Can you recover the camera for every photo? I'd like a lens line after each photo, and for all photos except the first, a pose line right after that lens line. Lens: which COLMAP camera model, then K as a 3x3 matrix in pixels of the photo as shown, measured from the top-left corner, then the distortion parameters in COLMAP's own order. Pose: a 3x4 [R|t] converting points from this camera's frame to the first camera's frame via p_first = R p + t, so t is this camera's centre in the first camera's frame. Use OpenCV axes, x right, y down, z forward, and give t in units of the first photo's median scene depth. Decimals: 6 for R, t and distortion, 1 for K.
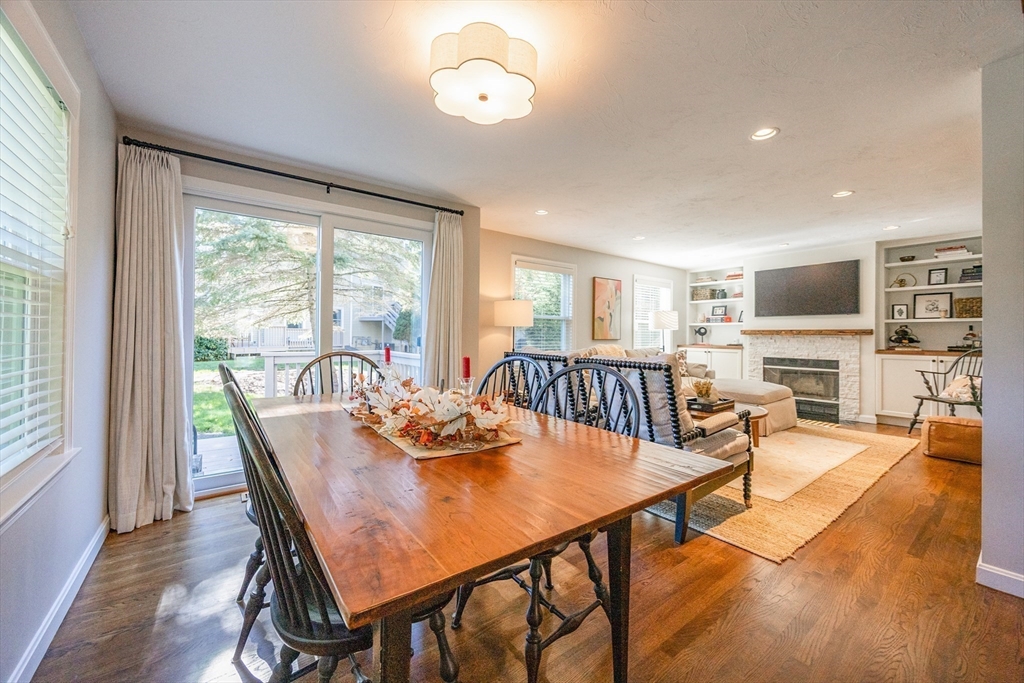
lens RADIAL K [[398.0, 0, 506.2], [0, 398.0, 333.4], [0, 0, 1]] dist [-0.000640, -0.000082]
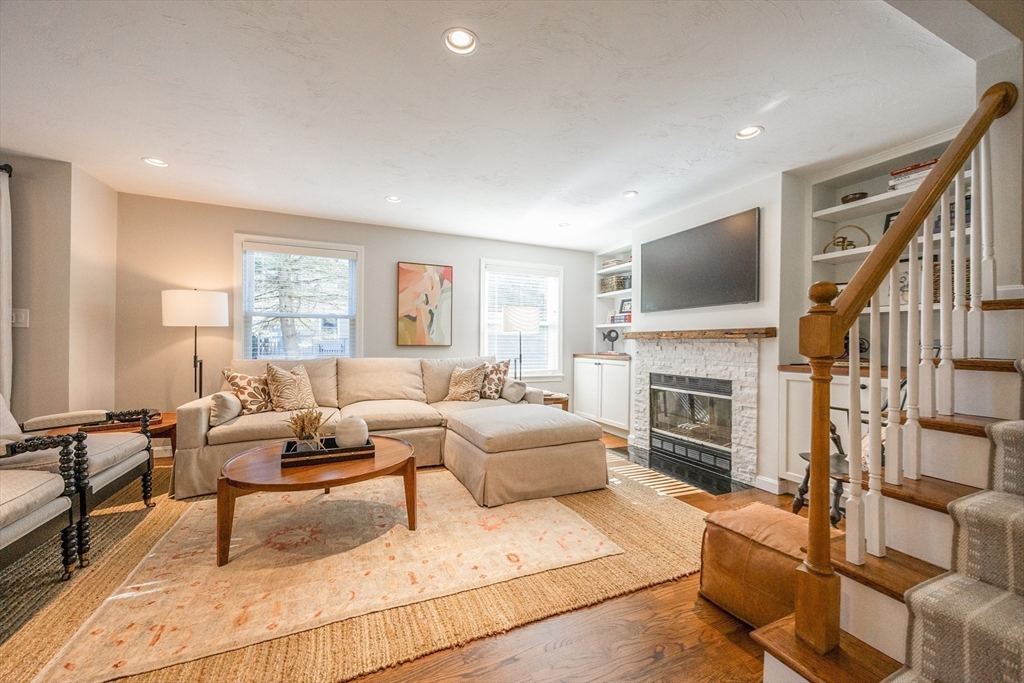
lens RADIAL K [[398.0, 0, 512.8], [0, 398.0, 344.8], [0, 0, 1]] dist [-0.000640, -0.000082]
pose [[0.973909, 0.001084, -0.226936, 0.649906], [0.000224, 0.999984, 0.005736, 0.010360], [0.226939, -0.005637, 0.973893, 0.342415]]
